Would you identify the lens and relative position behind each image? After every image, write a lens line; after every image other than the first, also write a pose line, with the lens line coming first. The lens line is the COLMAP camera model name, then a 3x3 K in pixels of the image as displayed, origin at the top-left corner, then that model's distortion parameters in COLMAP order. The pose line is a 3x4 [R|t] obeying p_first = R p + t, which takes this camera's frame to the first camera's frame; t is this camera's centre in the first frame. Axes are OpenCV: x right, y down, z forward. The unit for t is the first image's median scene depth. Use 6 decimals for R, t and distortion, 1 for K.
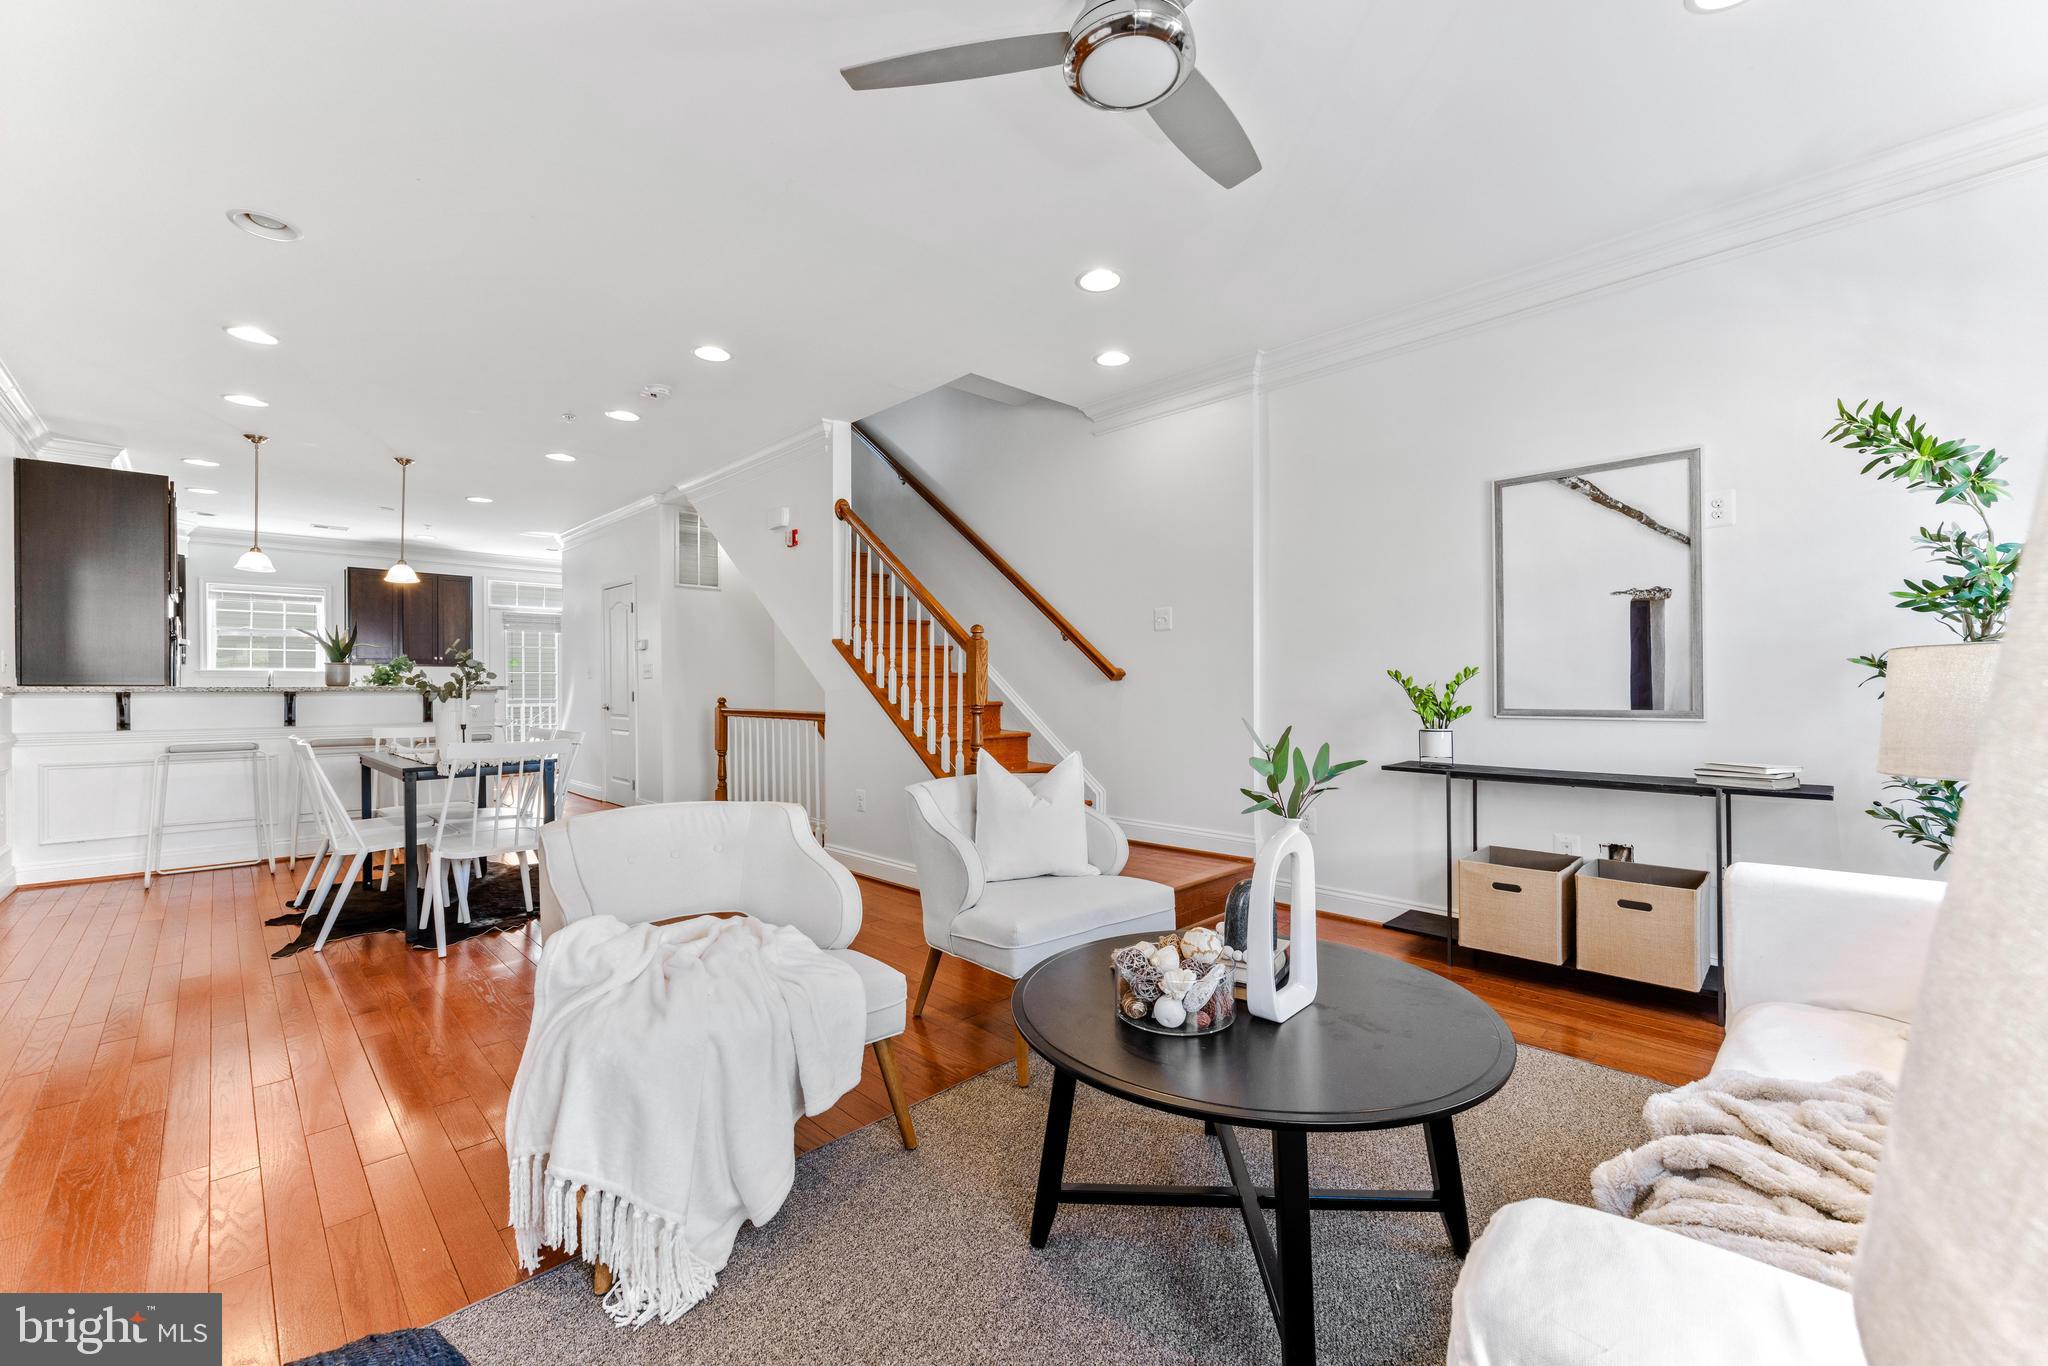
lens RADIAL K [[821.8, 0, 1016.8], [0, 821.8, 683.9], [0, 0, 1]] dist [0.003691, 0.000237]
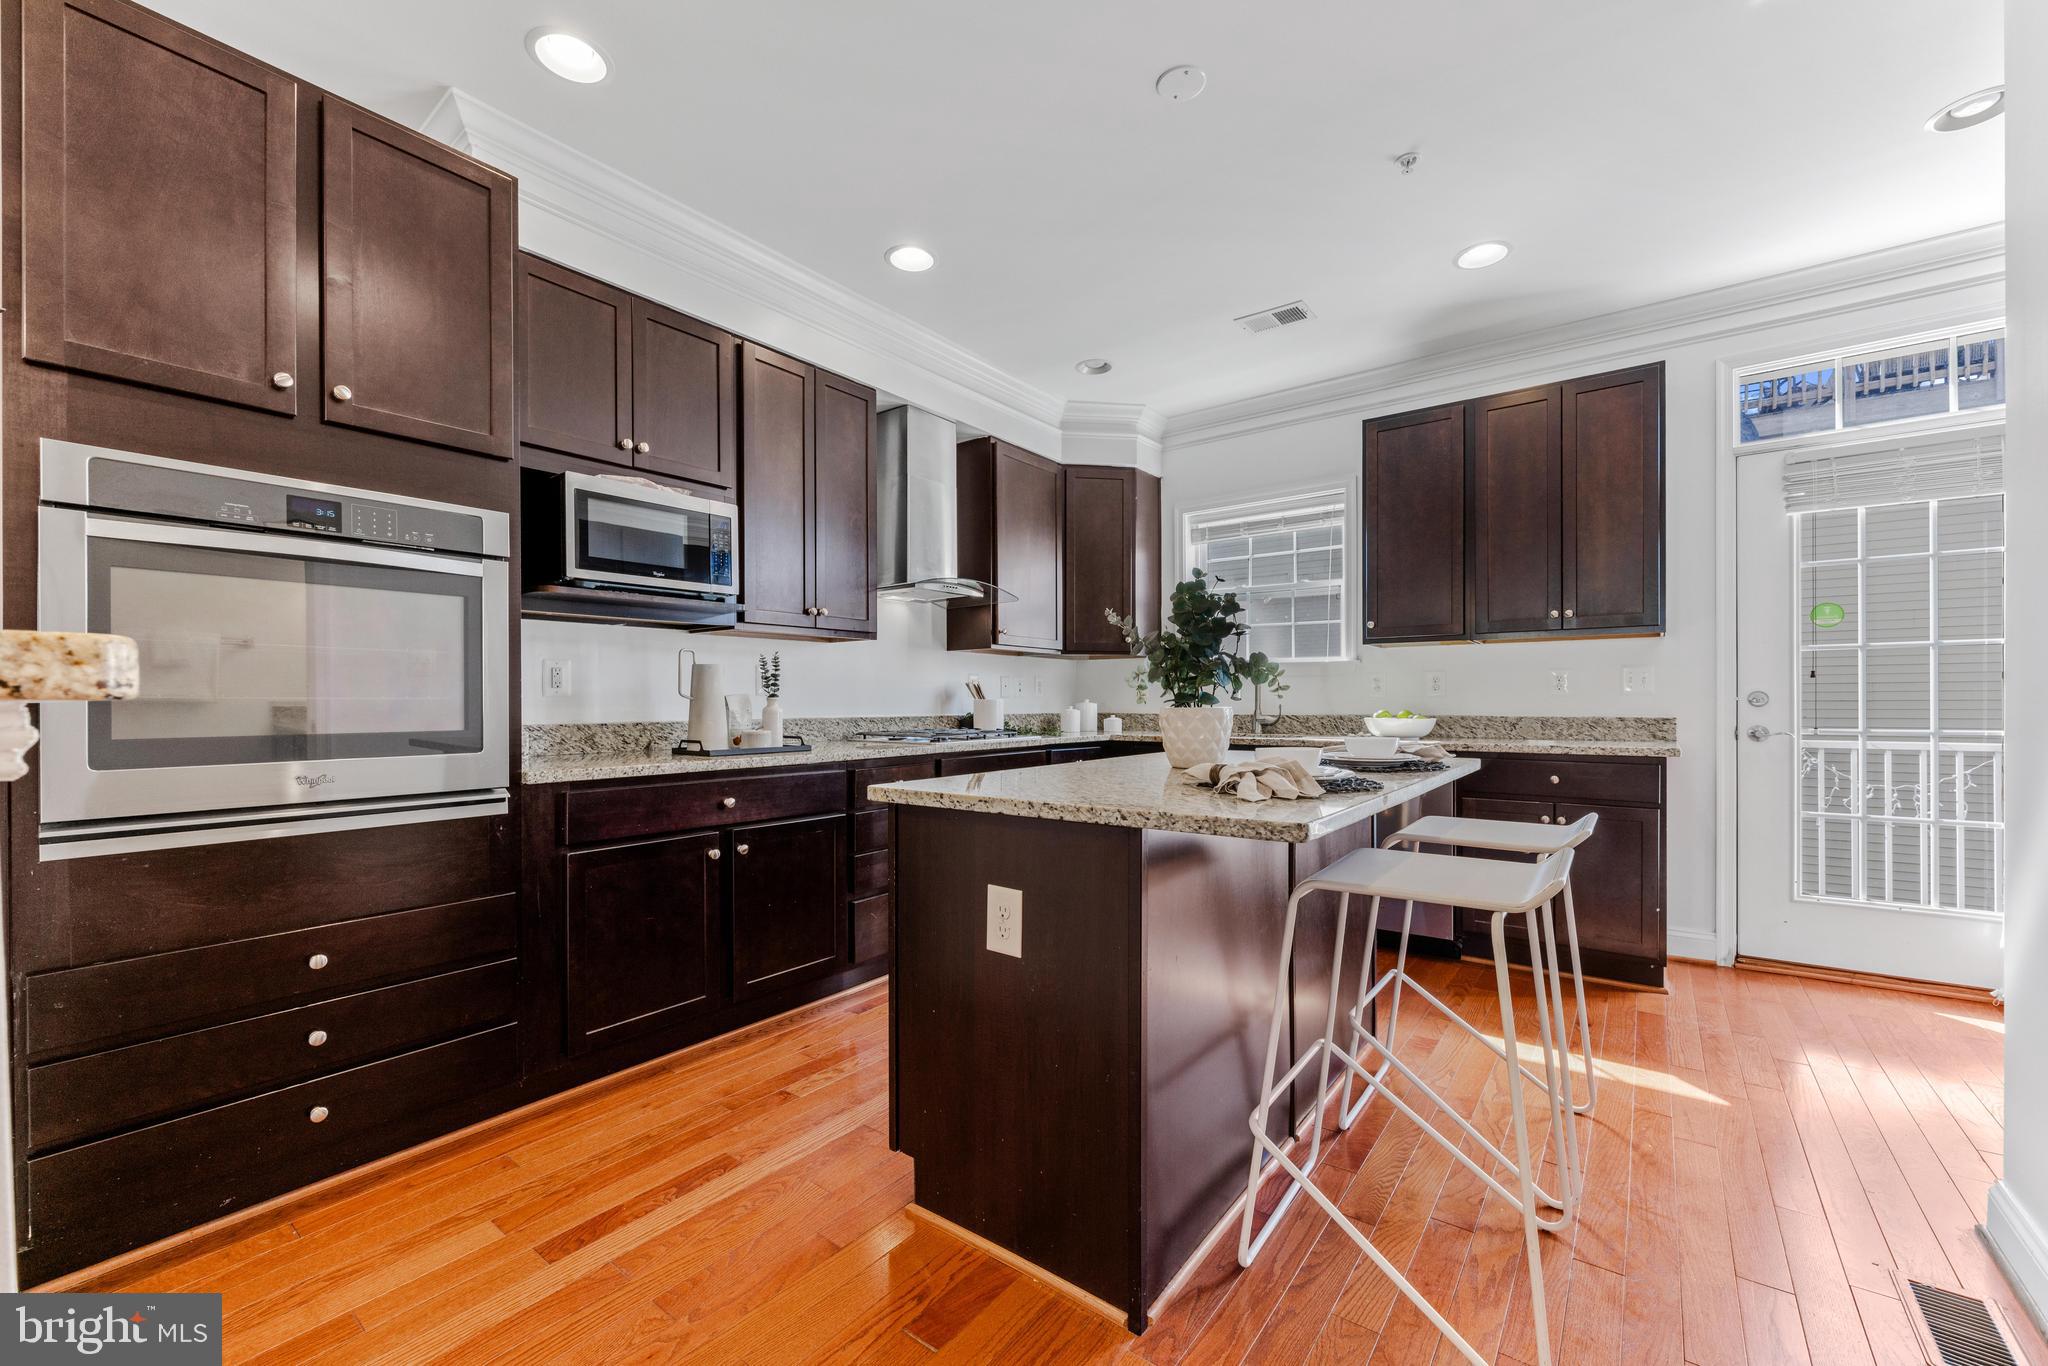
lens RADIAL K [[825.7, 0, 1023.6], [0, 825.7, 702.7], [0, 0, 1]] dist [-0.001069, -0.000494]
pose [[0.147279, 0.006721, -0.989072, -0.568759], [0.002498, 0.999971, 0.007168, 0.006732], [0.989092, -0.003527, 0.147258, 1.068553]]
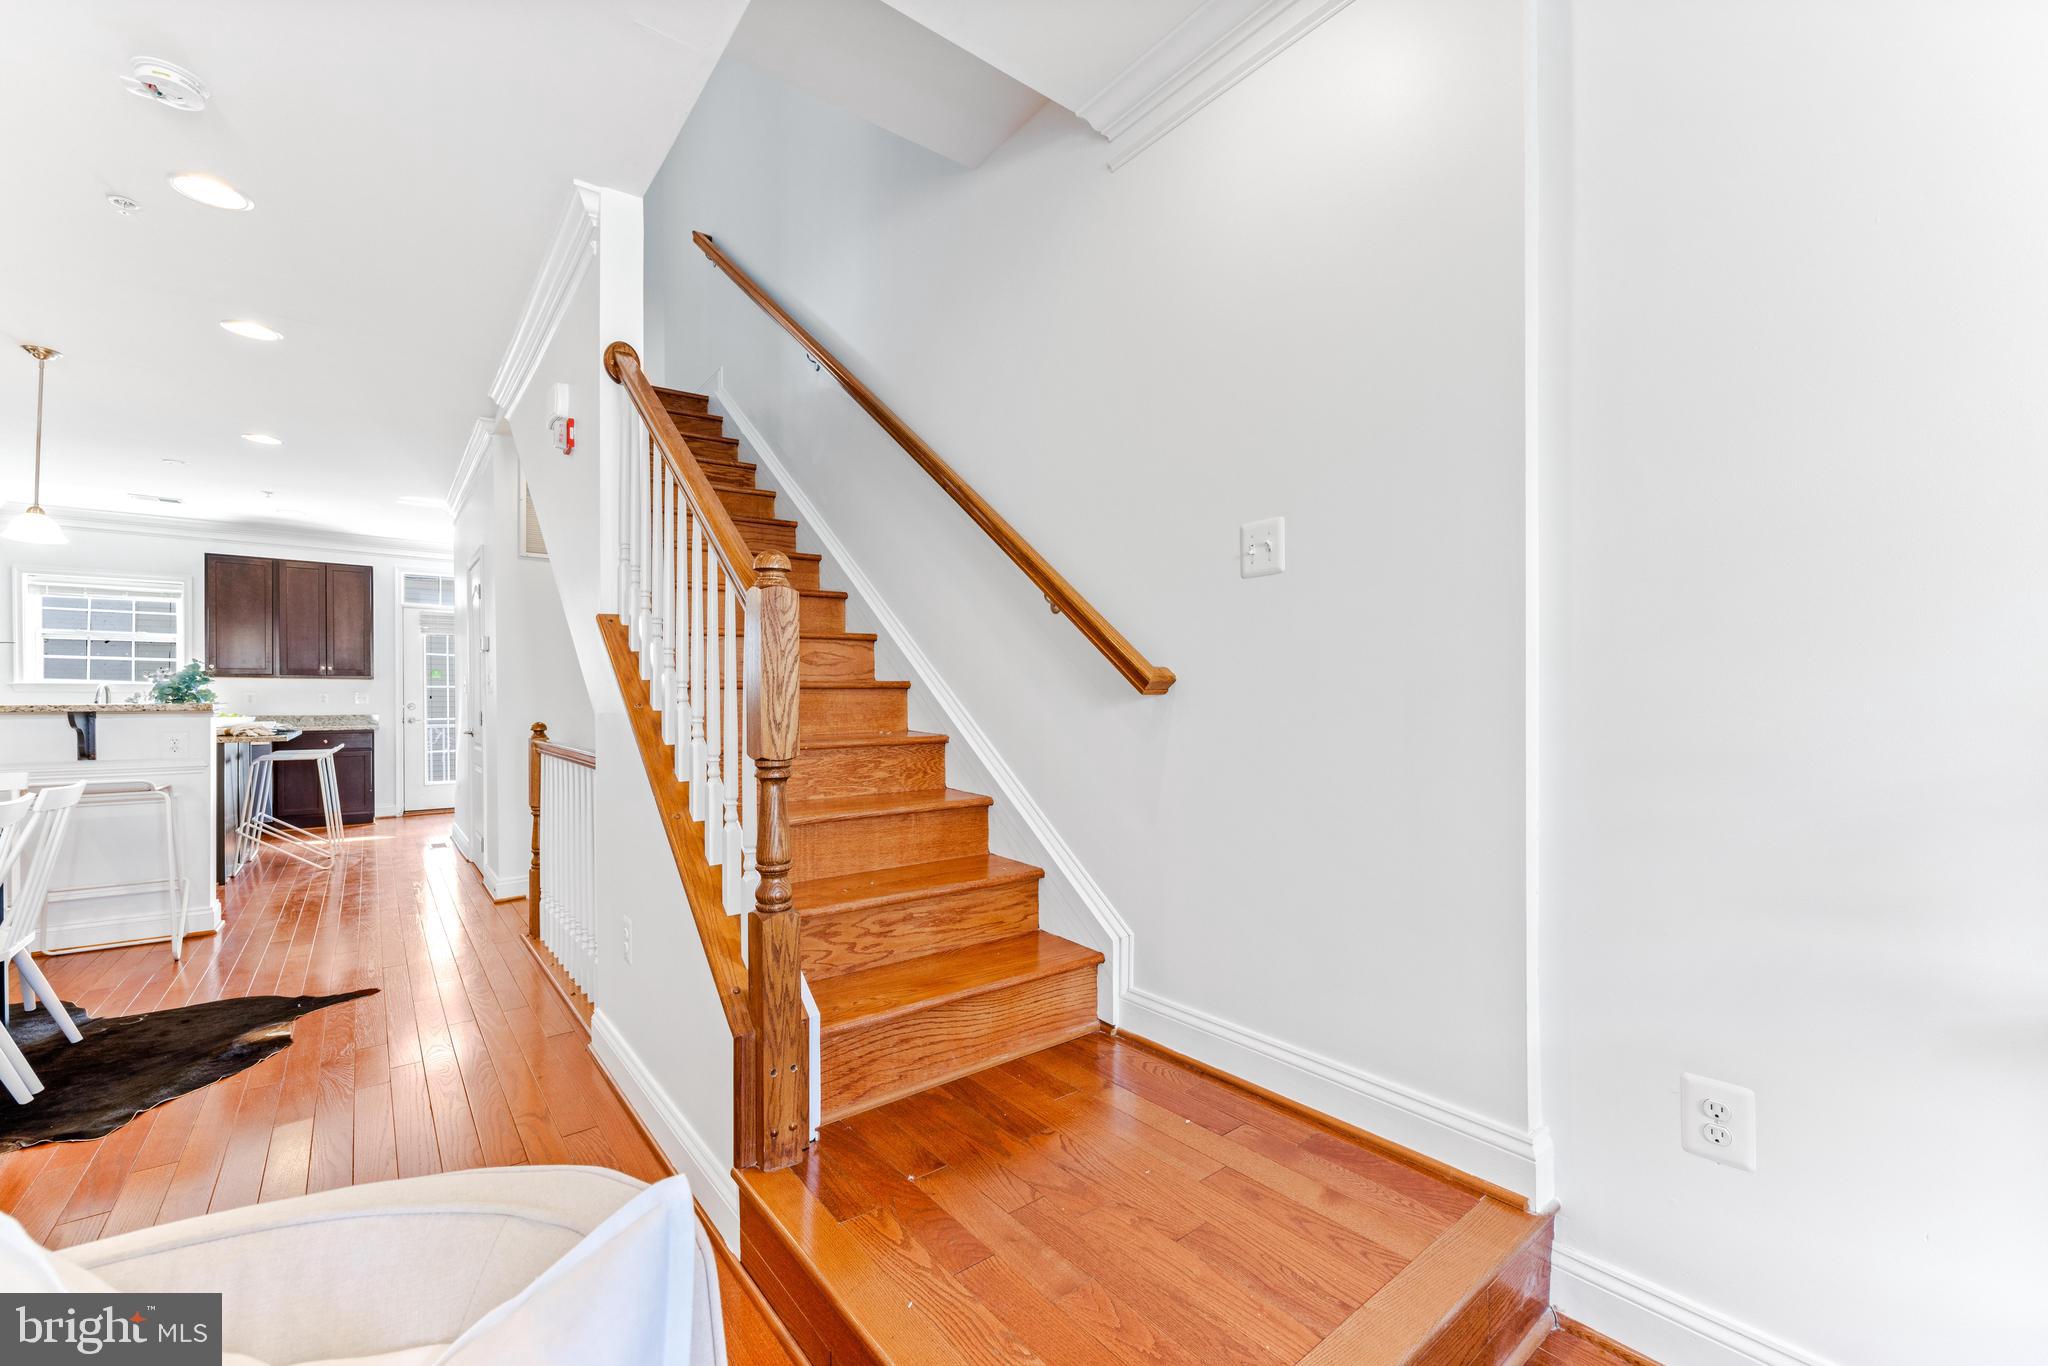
lens RADIAL K [[825.7, 0, 1023.6], [0, 825.7, 702.7], [0, 0, 1]] dist [-0.001069, -0.000494]
pose [[0.995288, 0.000664, -0.096957, 0.069534], [-0.000358, 0.999995, 0.003177, -0.000887], [0.096959, -0.003127, 0.995283, 0.405004]]
